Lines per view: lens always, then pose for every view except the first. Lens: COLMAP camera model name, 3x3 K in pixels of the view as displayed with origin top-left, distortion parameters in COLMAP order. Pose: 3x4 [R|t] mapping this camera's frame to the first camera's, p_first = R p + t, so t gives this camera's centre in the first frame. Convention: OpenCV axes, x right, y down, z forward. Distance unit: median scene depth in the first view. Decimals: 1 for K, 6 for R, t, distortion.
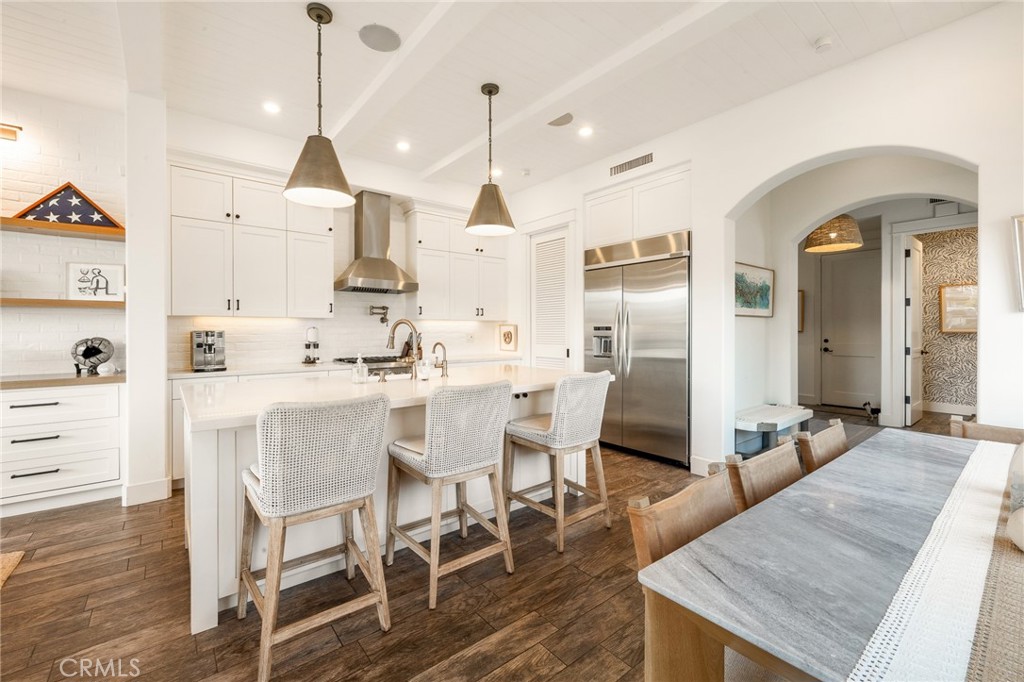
lens RADIAL K [[427.2, 0, 512.0], [0, 427.2, 341.0], [0, 0, 1]] dist [-0.000408, -0.000005]
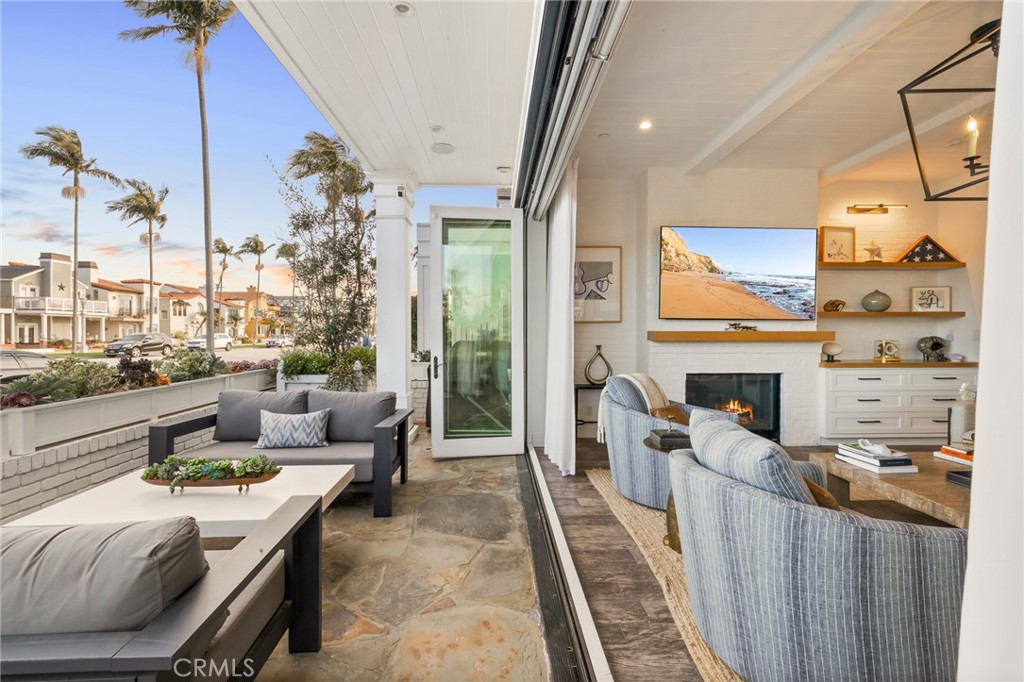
lens RADIAL K [[427.2, 0, 512.0], [0, 427.2, 341.0], [0, 0, 1]] dist [-0.000408, -0.000005]
pose [[0.801777, 0.008285, -0.597566, -1.291893], [-0.001394, 0.999927, 0.011994, -0.008311], [0.597622, -0.008783, 0.801730, -1.100580]]
